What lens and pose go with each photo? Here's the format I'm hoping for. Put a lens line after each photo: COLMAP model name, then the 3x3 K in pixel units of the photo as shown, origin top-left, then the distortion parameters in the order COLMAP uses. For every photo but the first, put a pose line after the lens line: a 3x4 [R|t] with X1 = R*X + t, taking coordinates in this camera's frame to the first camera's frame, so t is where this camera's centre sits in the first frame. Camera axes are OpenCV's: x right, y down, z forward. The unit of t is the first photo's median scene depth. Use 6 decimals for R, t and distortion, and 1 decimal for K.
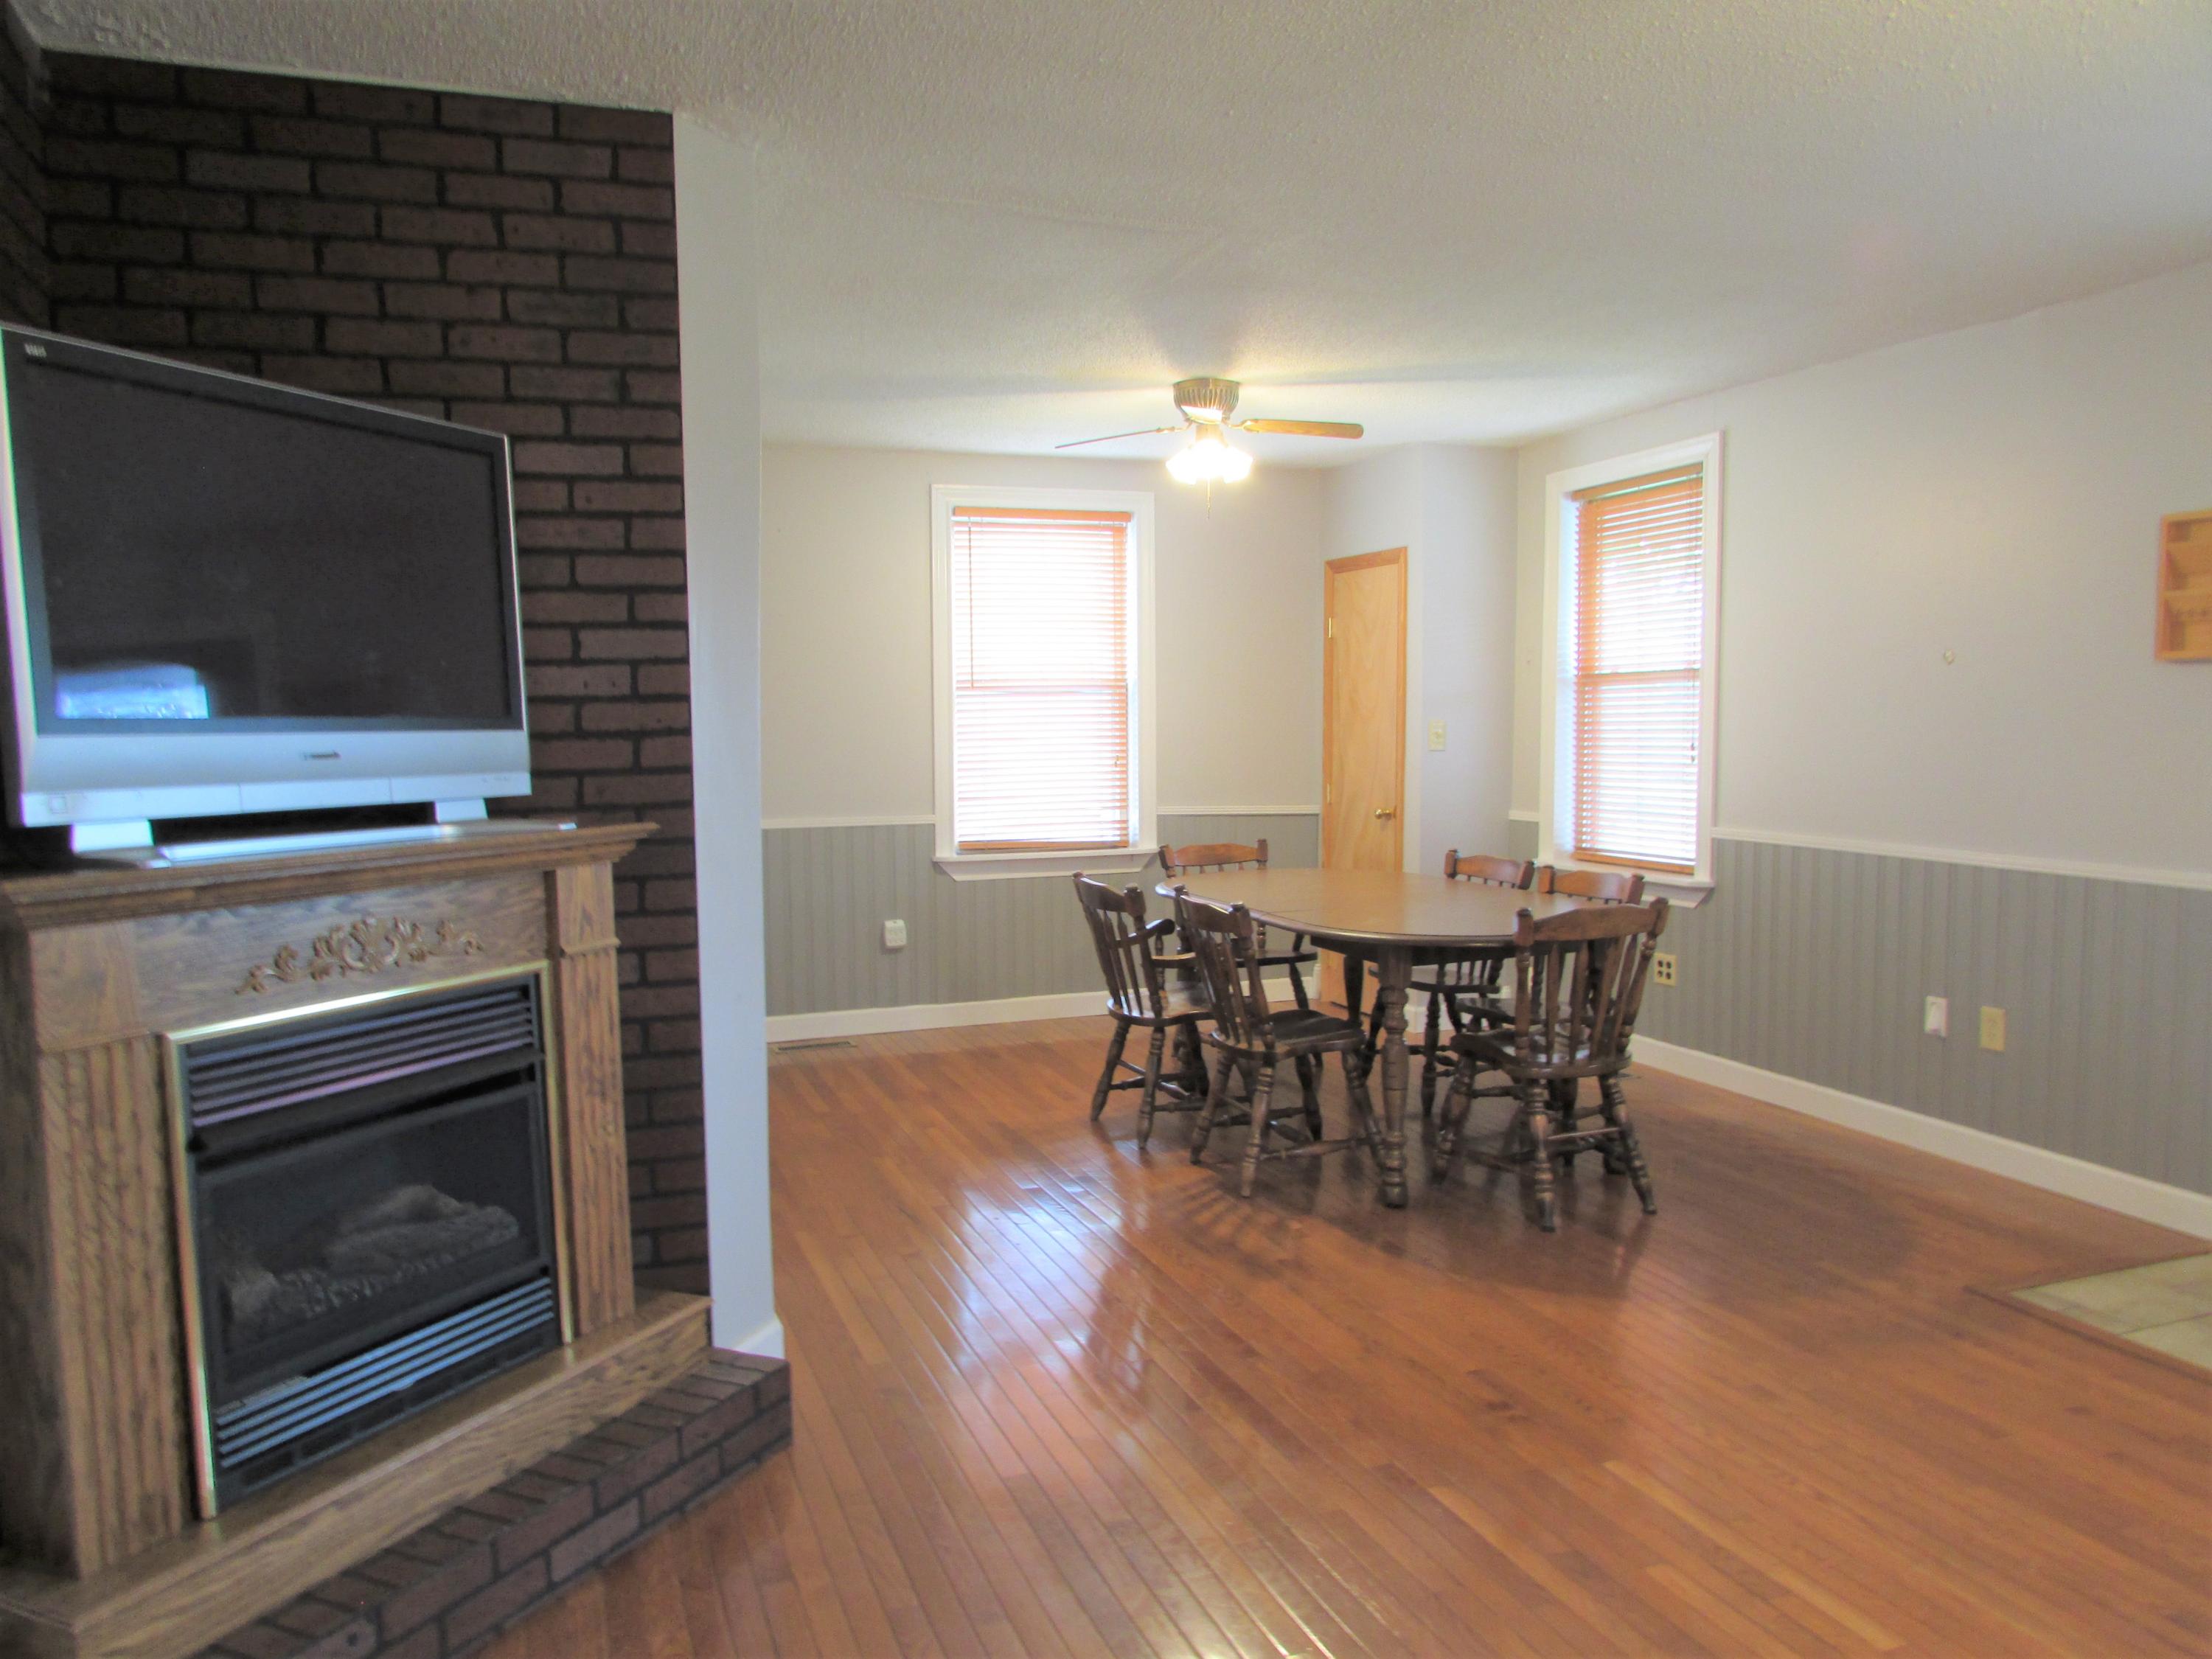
lens RADIAL K [[1587.9, 0, 1111.9], [0, 1587.9, 829.0], [0, 0, 1]] dist [-0.010416, -0.002150]
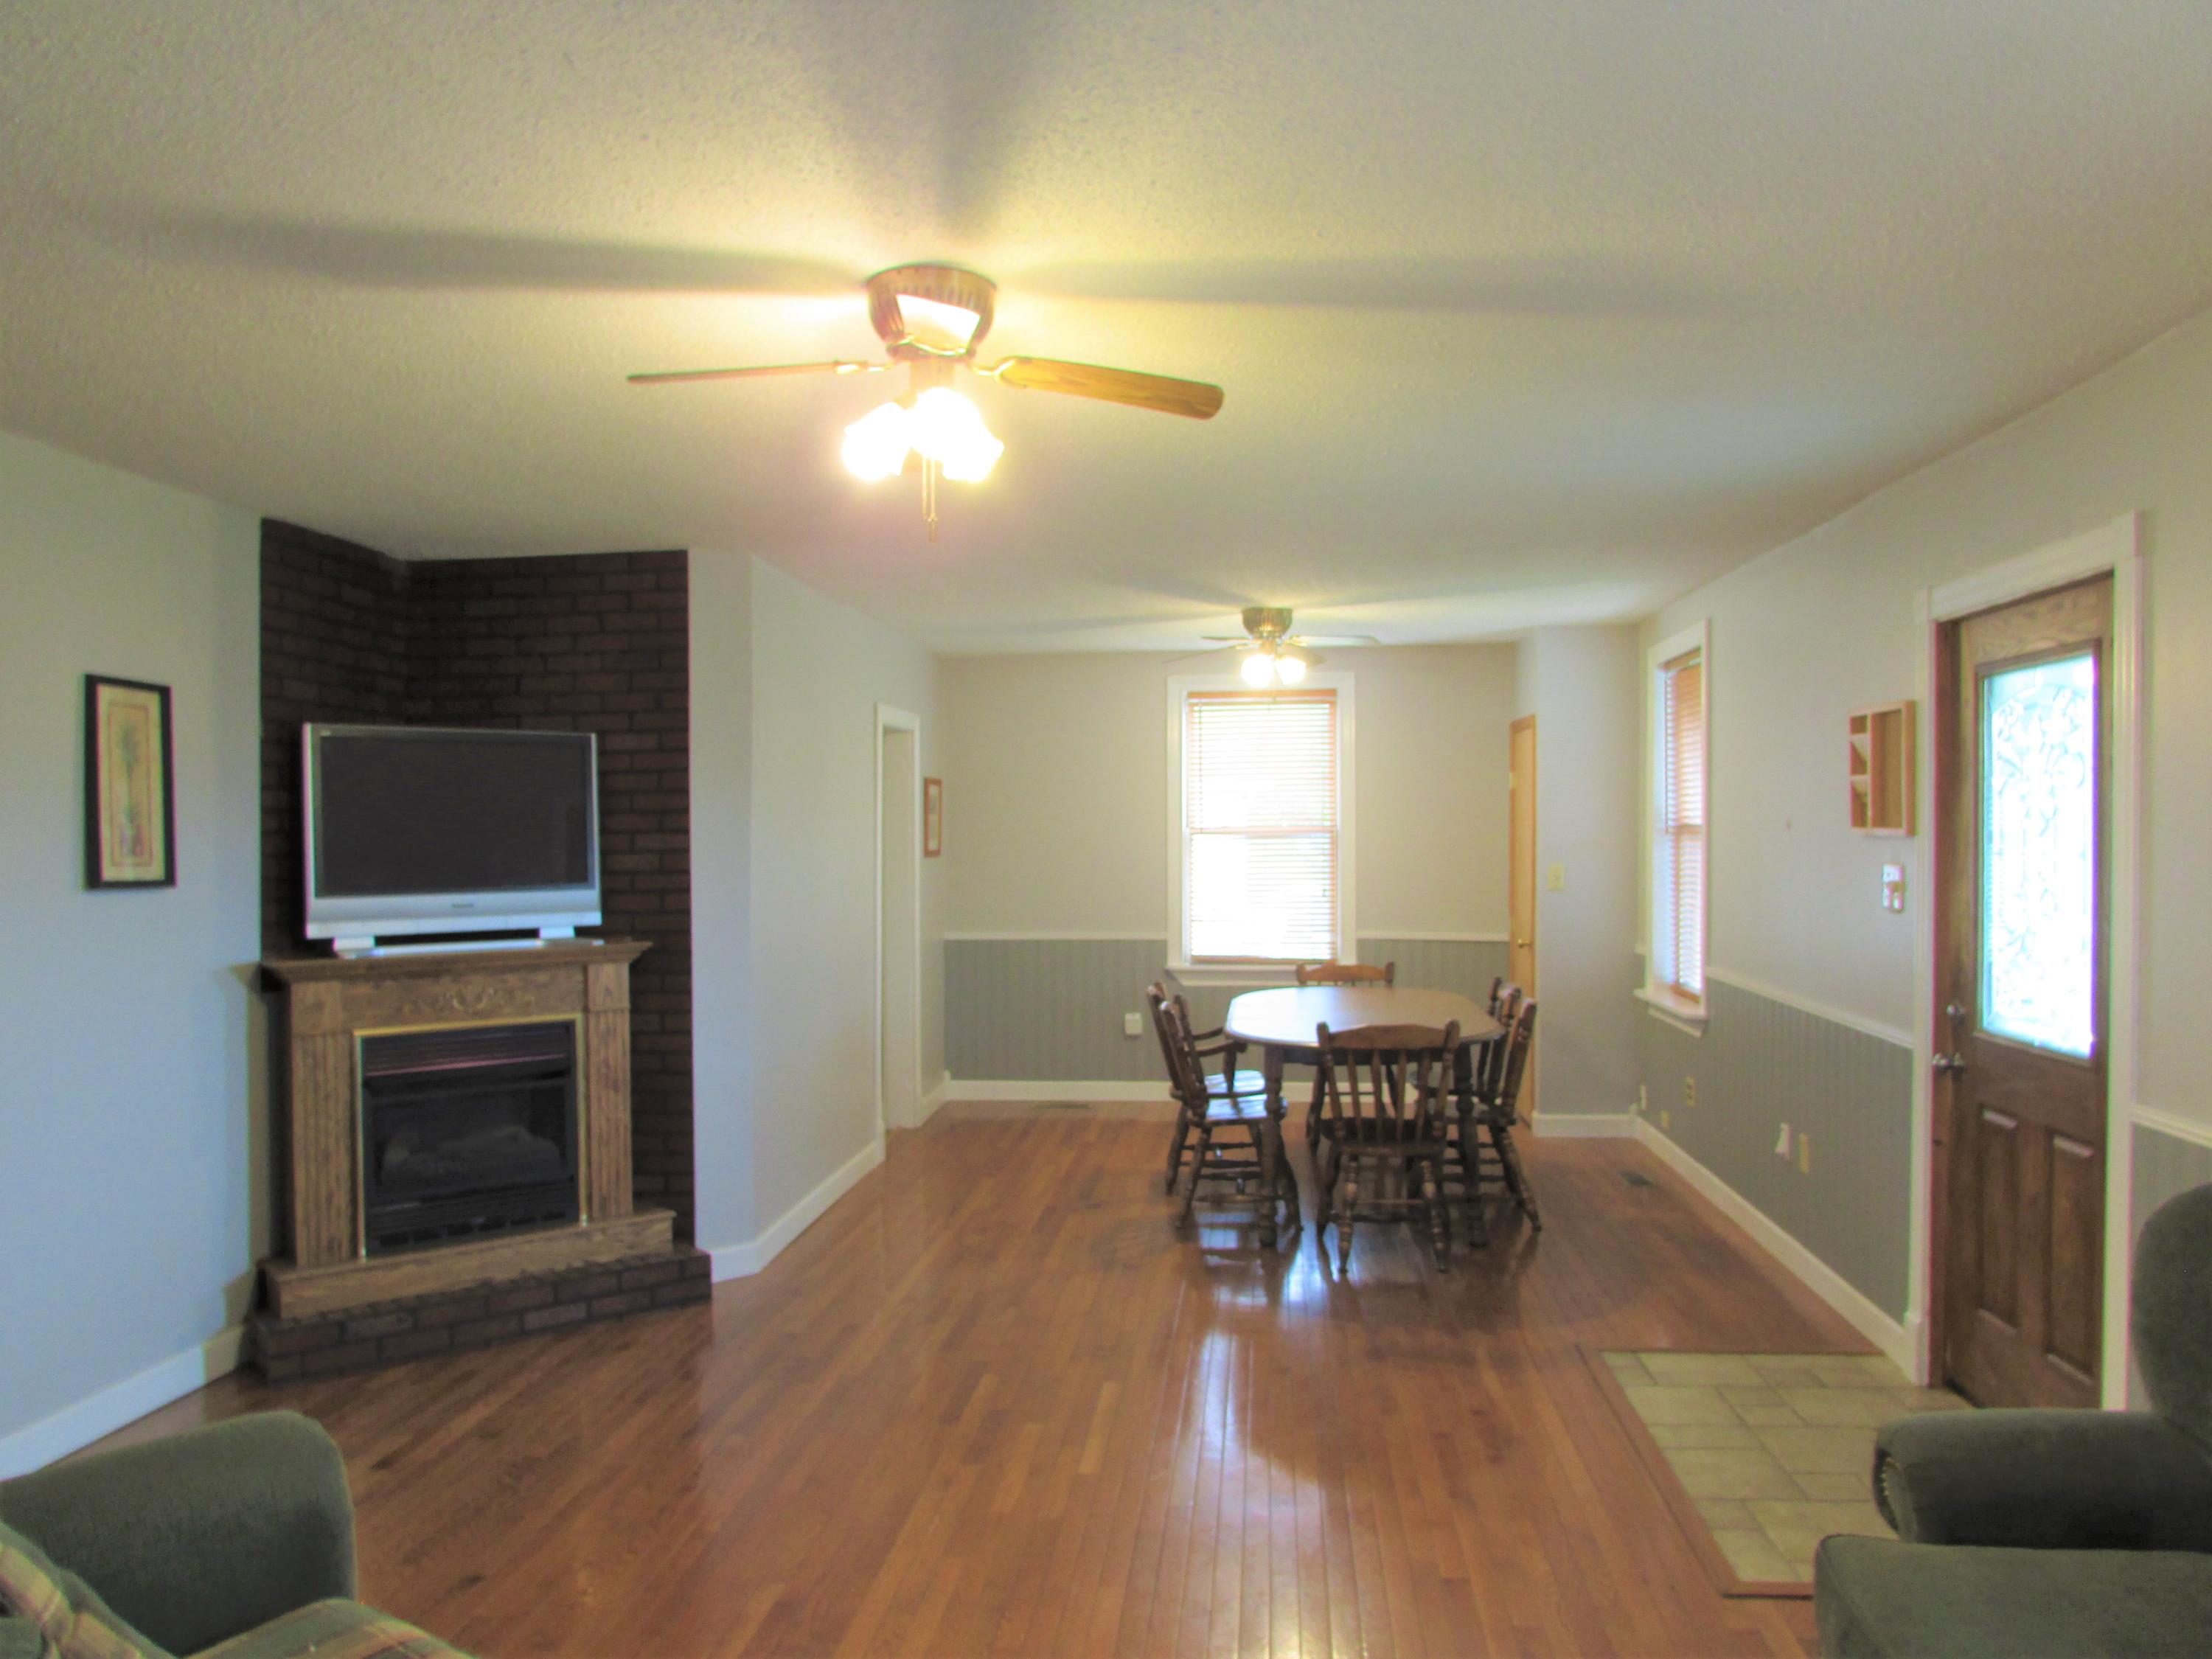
lens RADIAL K [[1568.3, 0, 1107.0], [0, 1568.3, 835.3], [0, 0, 1]] dist [-0.030340, -0.002301]
pose [[0.899226, 0.003236, -0.437472, 0.971211], [-0.029406, 0.998158, -0.053061, -0.046508], [0.436495, 0.060578, 0.897665, -0.389048]]
